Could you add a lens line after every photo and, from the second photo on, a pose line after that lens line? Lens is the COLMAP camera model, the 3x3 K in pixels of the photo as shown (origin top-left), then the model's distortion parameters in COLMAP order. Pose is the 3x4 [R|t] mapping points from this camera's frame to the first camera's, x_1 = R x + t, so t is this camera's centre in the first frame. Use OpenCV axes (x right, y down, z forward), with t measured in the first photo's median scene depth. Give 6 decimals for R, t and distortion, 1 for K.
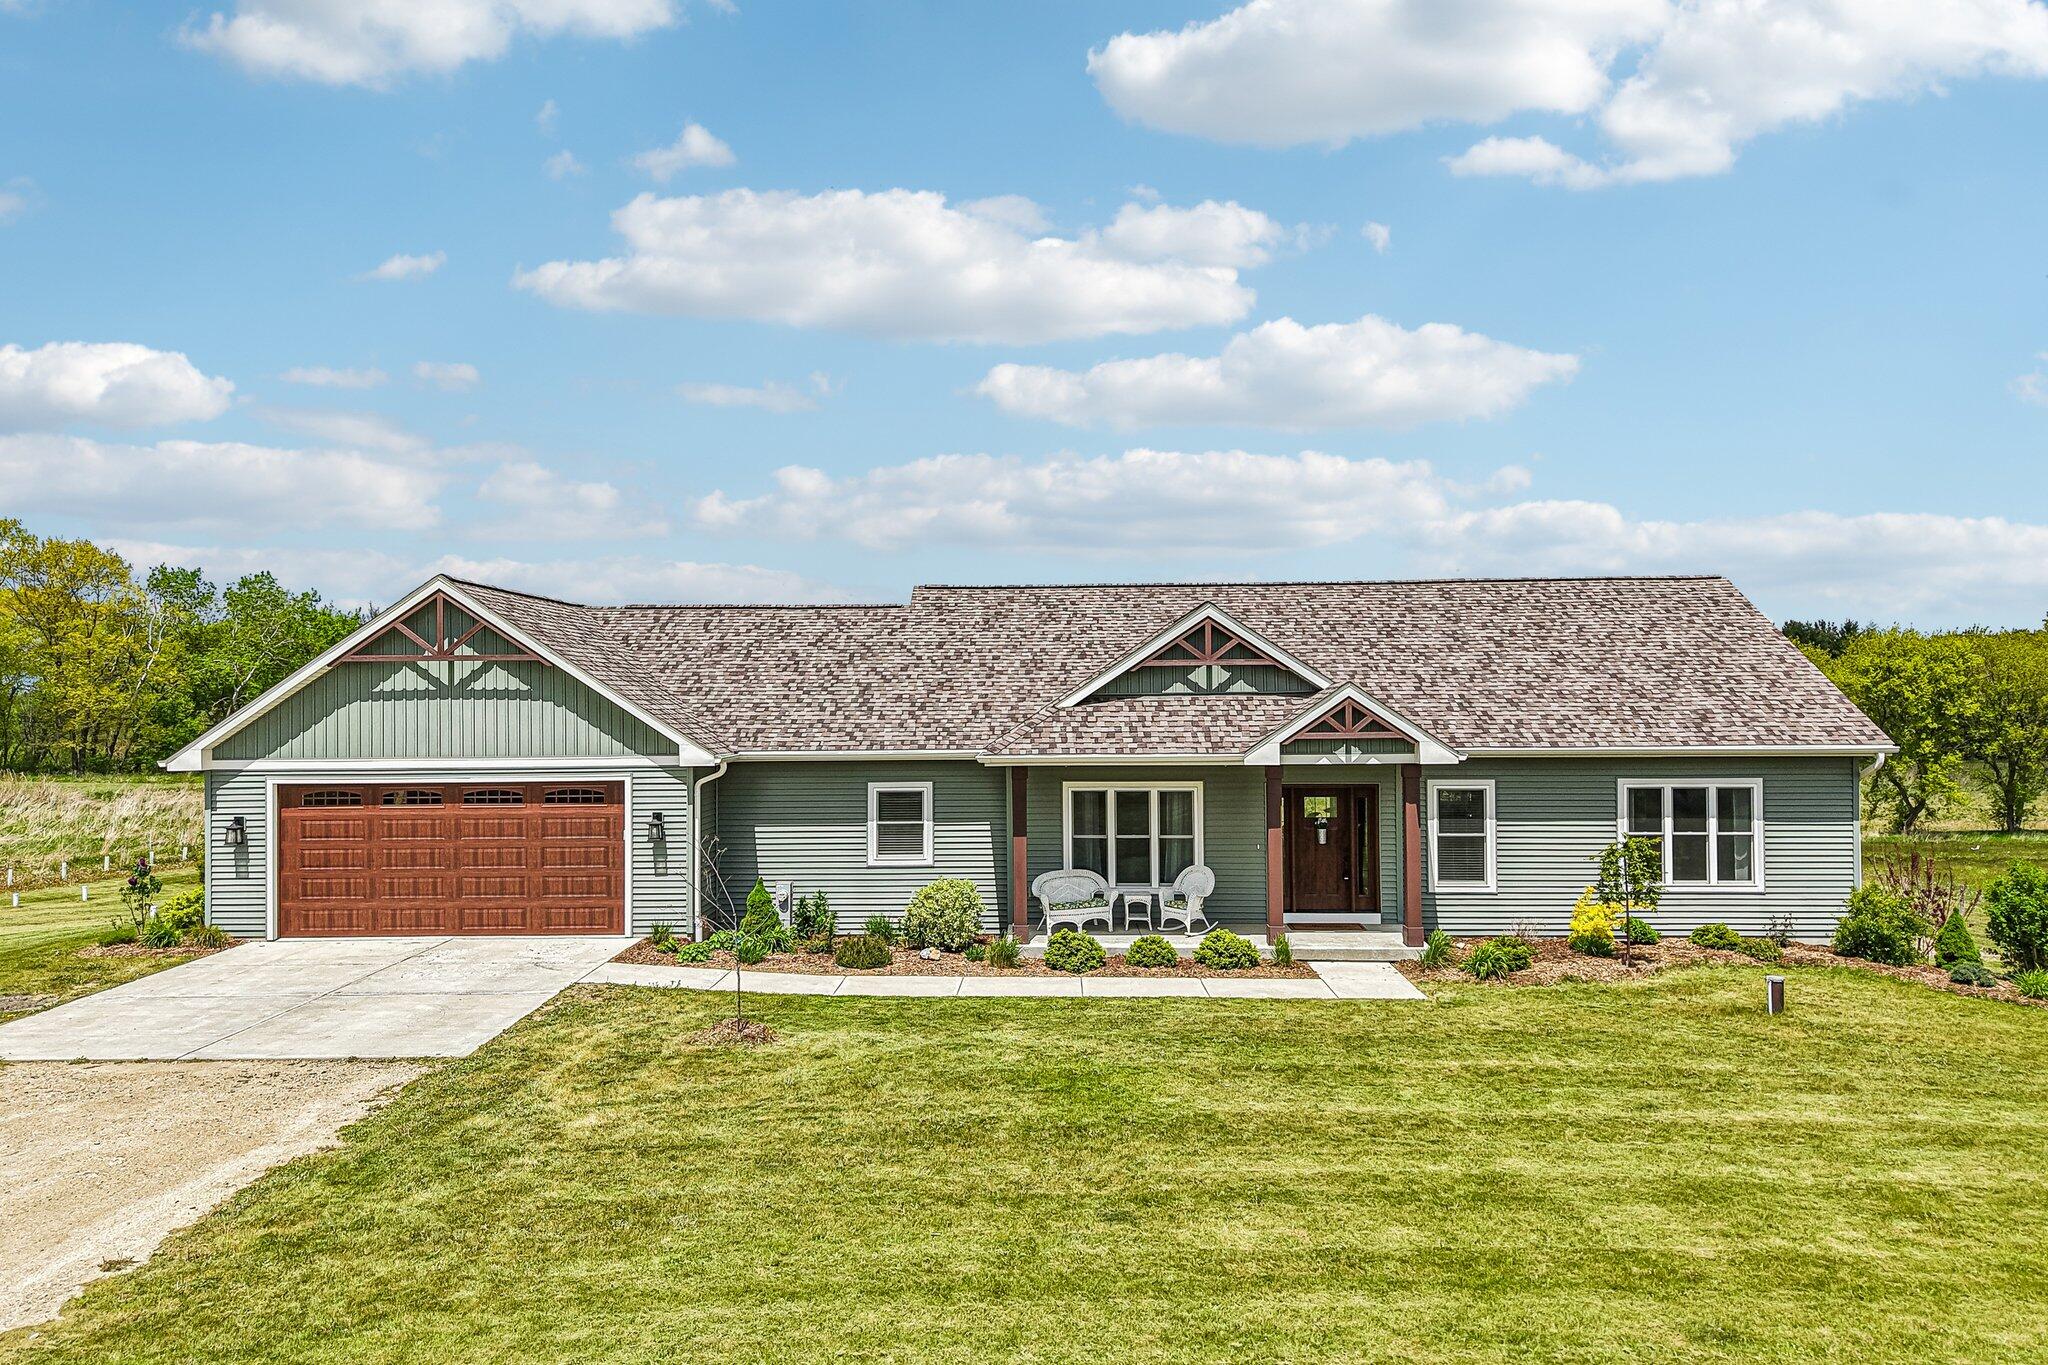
lens RADIAL K [[1418.8, 0, 1026.9], [0, 1418.8, 678.6], [0, 0, 1]] dist [0.041581, -0.006718]
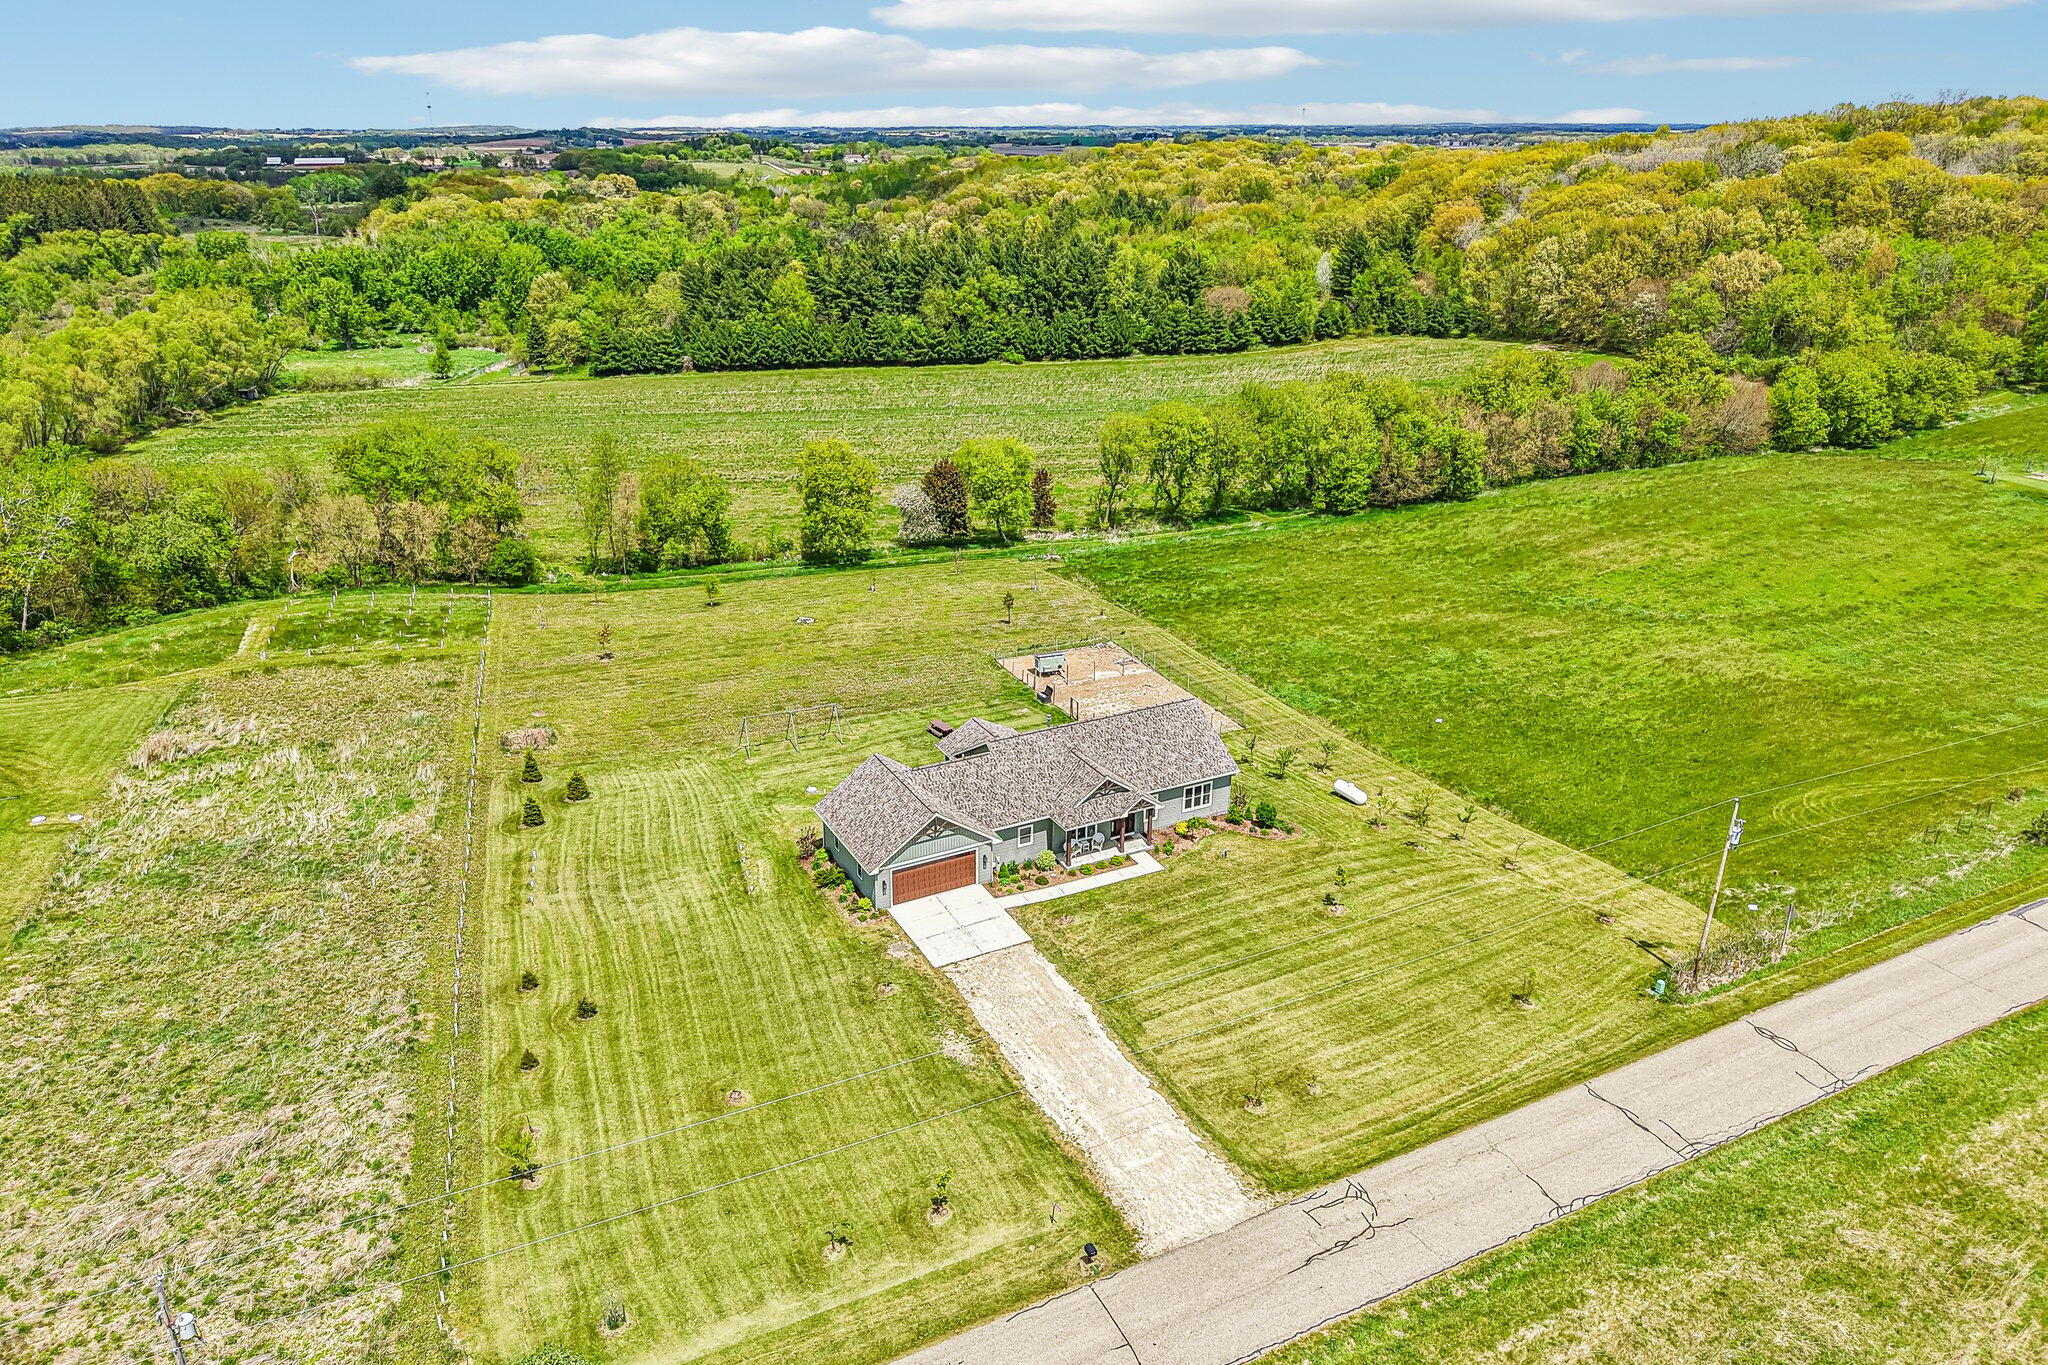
lens RADIAL K [[1418.8, 0, 1017.1], [0, 1418.8, 684.0], [0, 0, 1]] dist [0.041581, -0.006718]
pose [[0.876110, -0.182917, 0.446063, -1.811128], [-0.016030, 0.913665, 0.406151, -1.893552], [-0.481844, -0.362983, 0.797539, -1.955174]]
